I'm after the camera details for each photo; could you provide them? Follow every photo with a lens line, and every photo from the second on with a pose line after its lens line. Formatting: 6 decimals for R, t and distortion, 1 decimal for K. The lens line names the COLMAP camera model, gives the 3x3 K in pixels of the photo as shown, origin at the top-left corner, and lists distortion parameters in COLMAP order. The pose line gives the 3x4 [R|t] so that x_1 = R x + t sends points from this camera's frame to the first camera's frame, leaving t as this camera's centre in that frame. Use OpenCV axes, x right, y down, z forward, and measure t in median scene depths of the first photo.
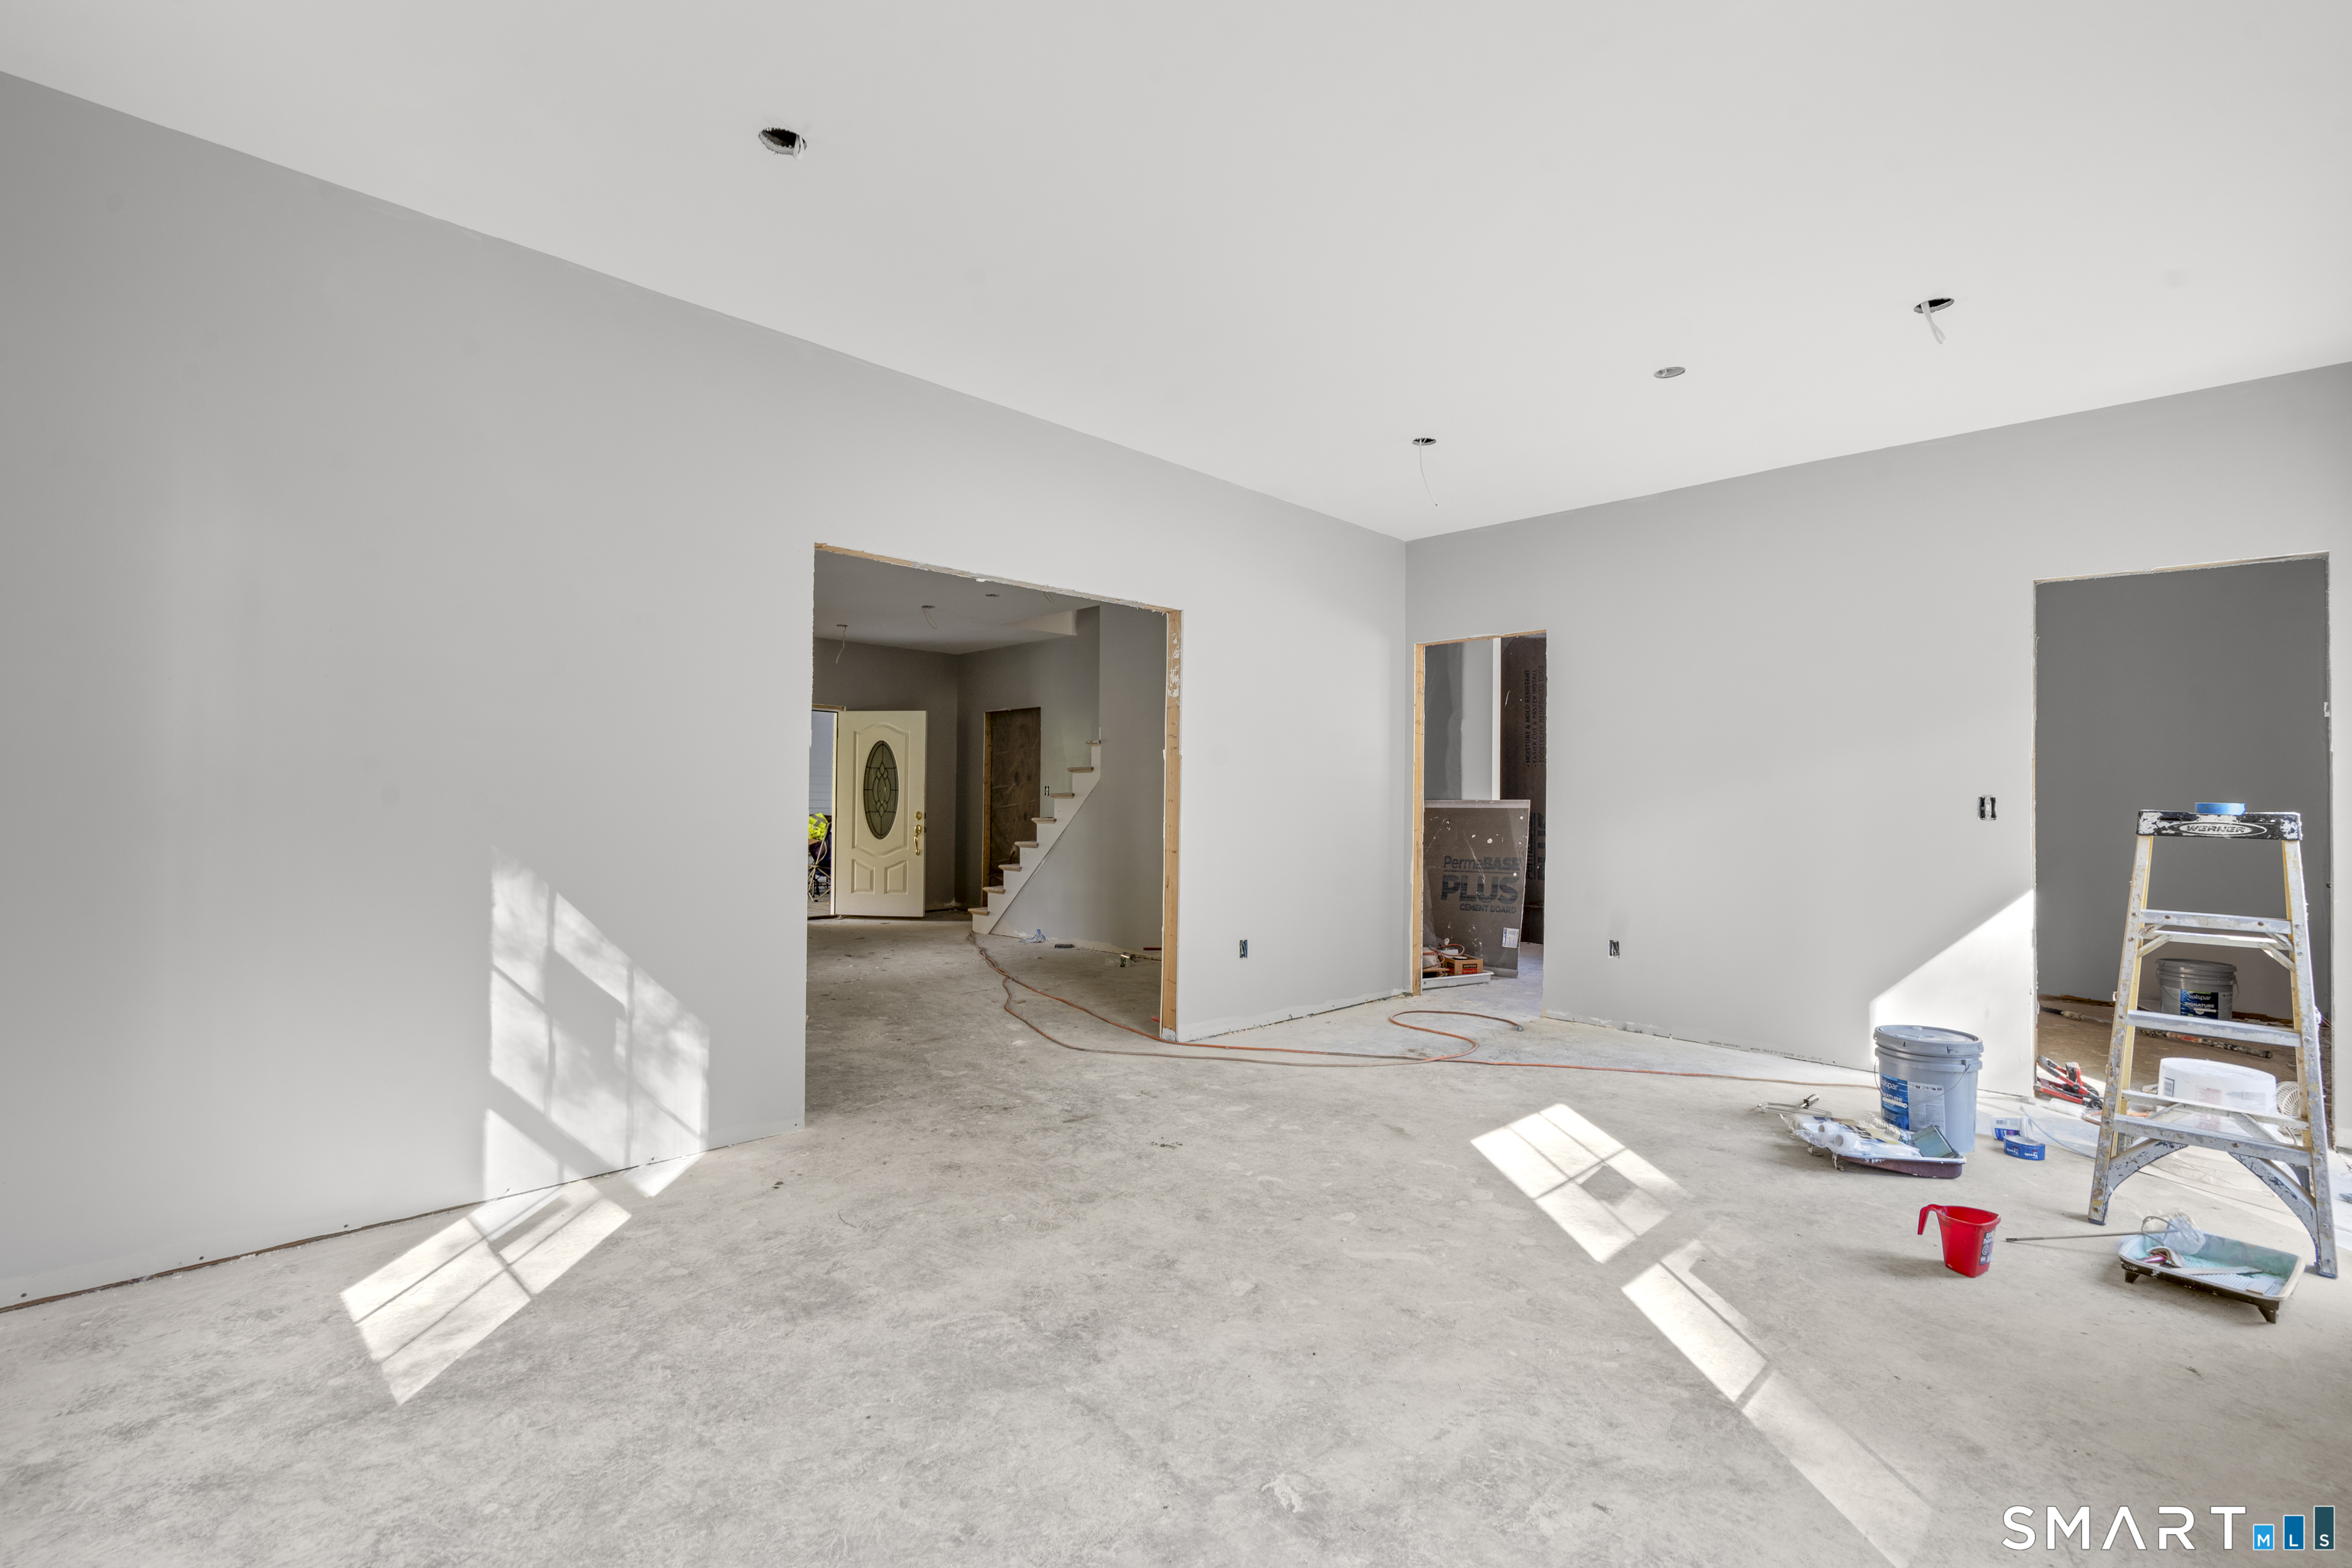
lens RADIAL K [[1042.0, 0, 1174.9], [0, 1042.0, 786.5], [0, 0, 1]] dist [-0.000404, 0.000315]
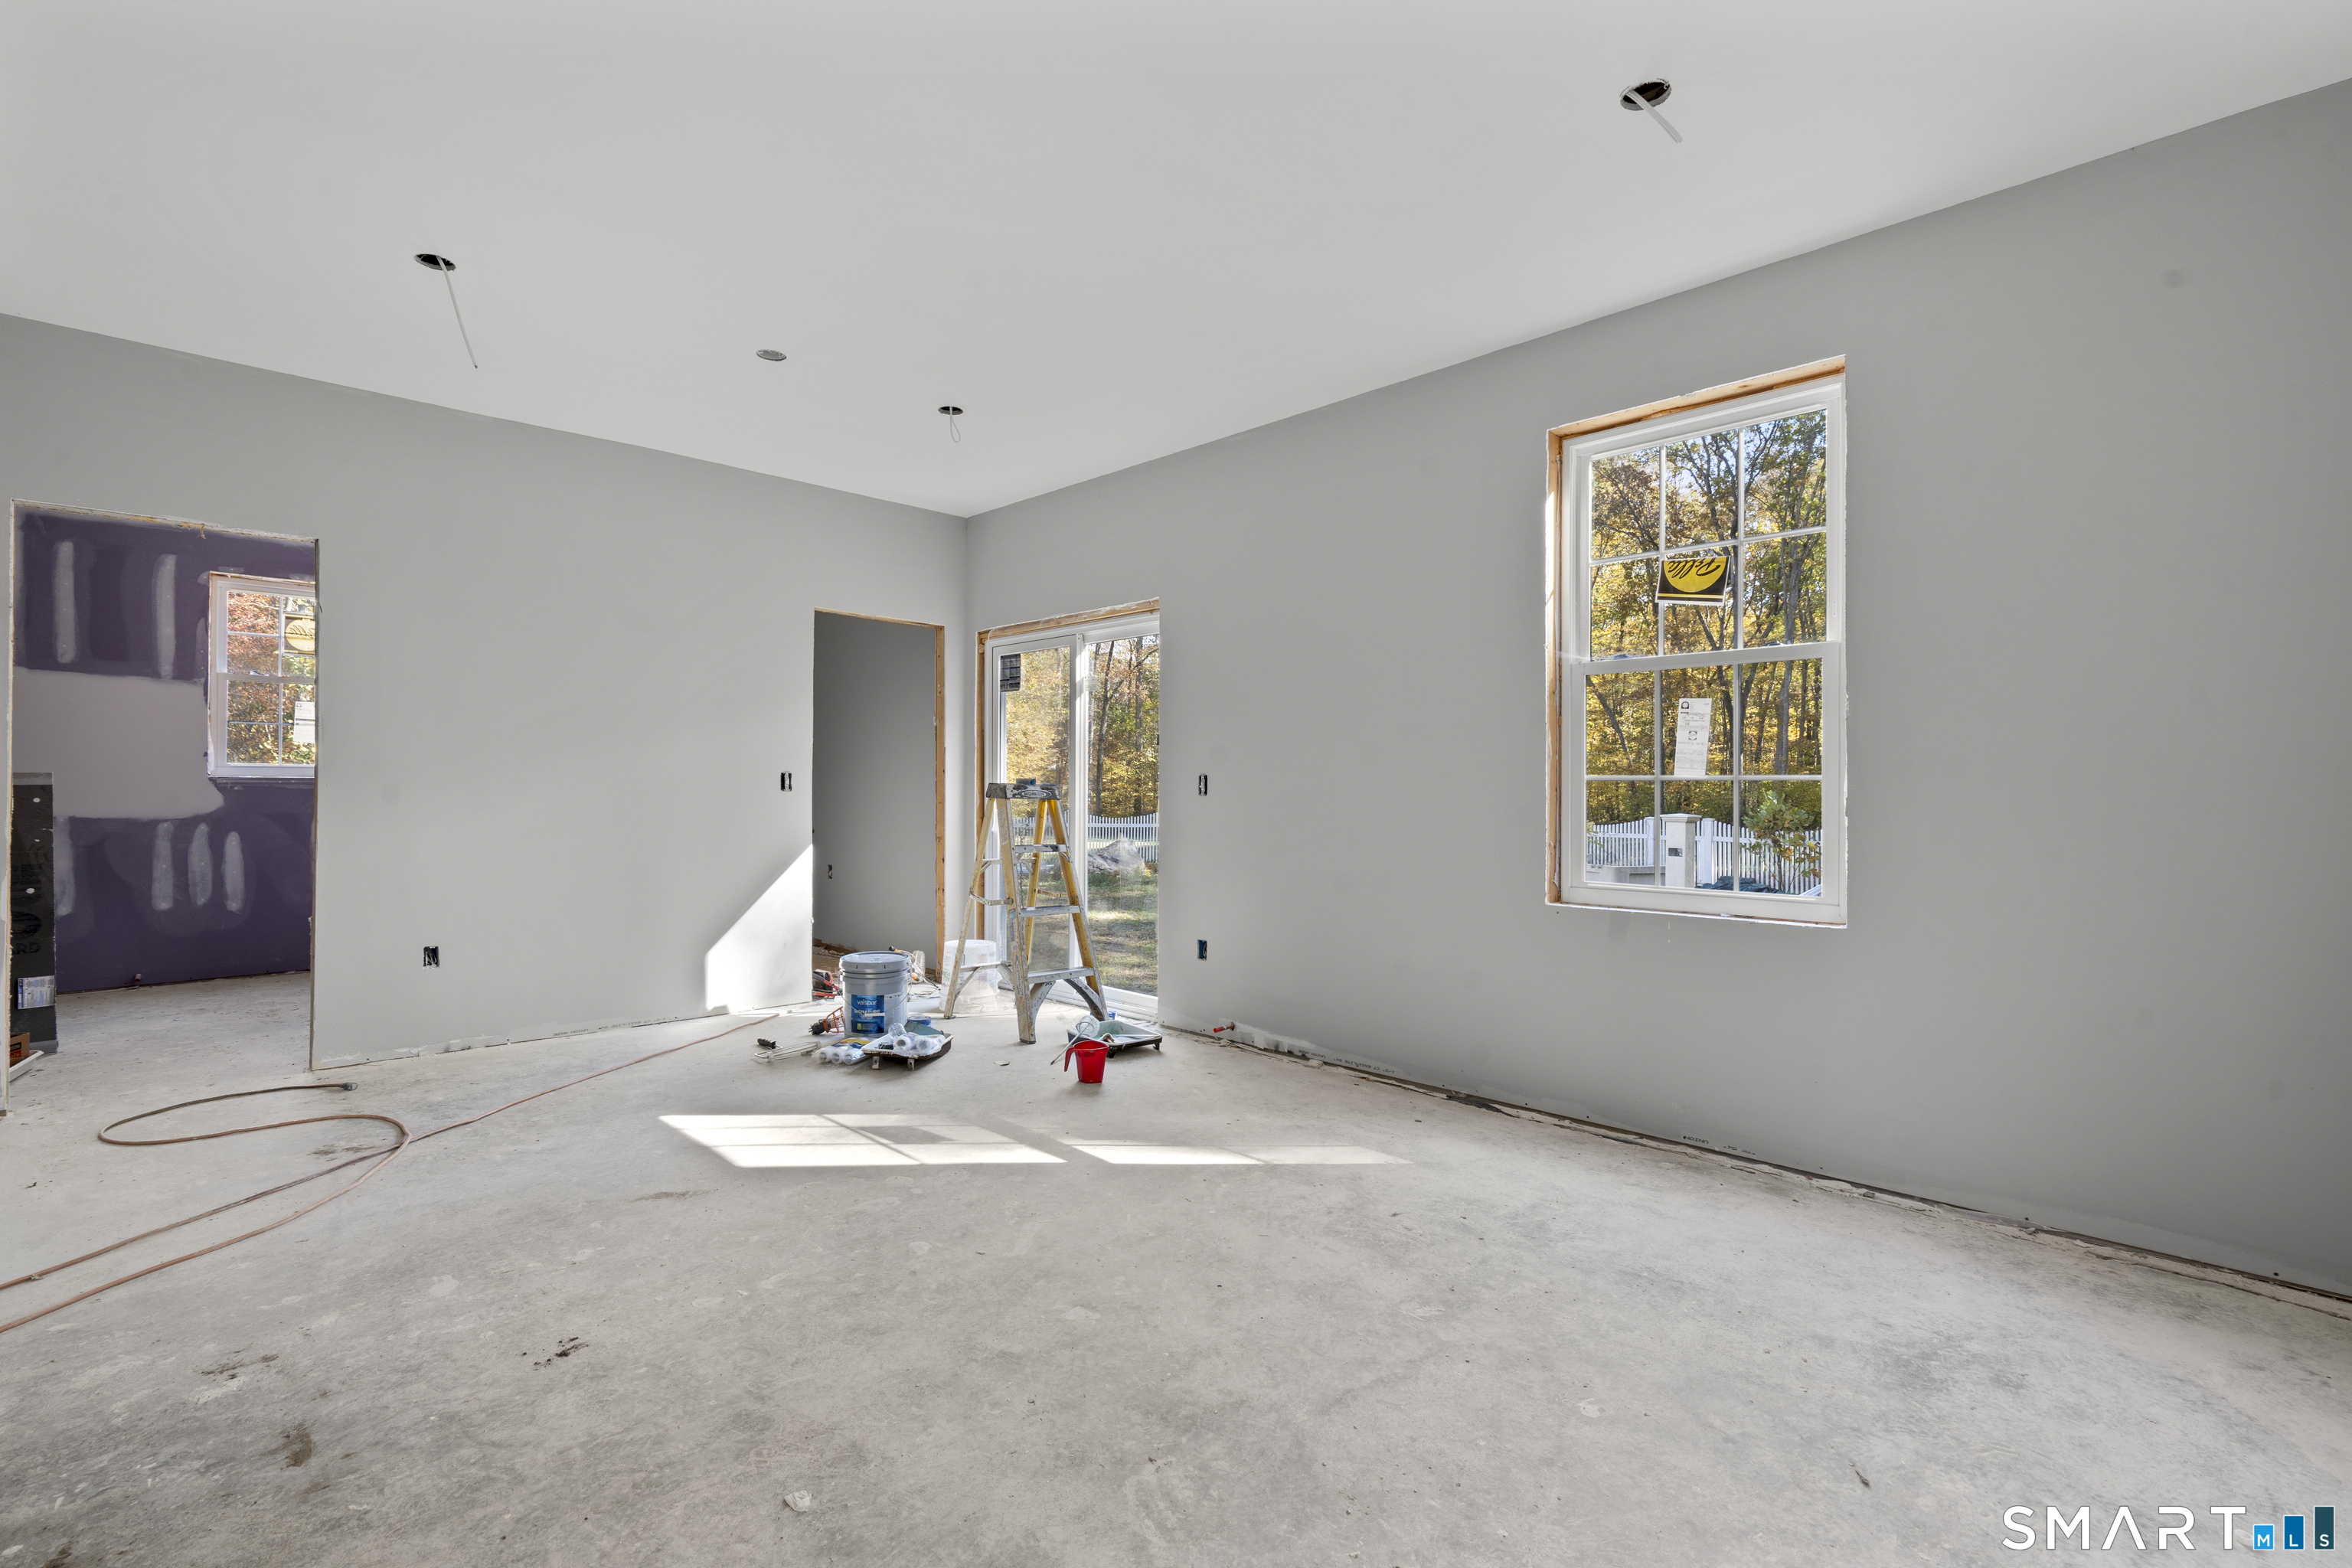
lens RADIAL K [[1042.0, 0, 1174.6], [0, 1042.0, 785.0], [0, 0, 1]] dist [-0.000404, 0.000315]
pose [[0.026846, -0.006975, 0.999615, -0.643027], [-0.019753, 0.999777, 0.007507, 0.007651], [-0.999444, -0.019947, 0.026702, 0.689957]]
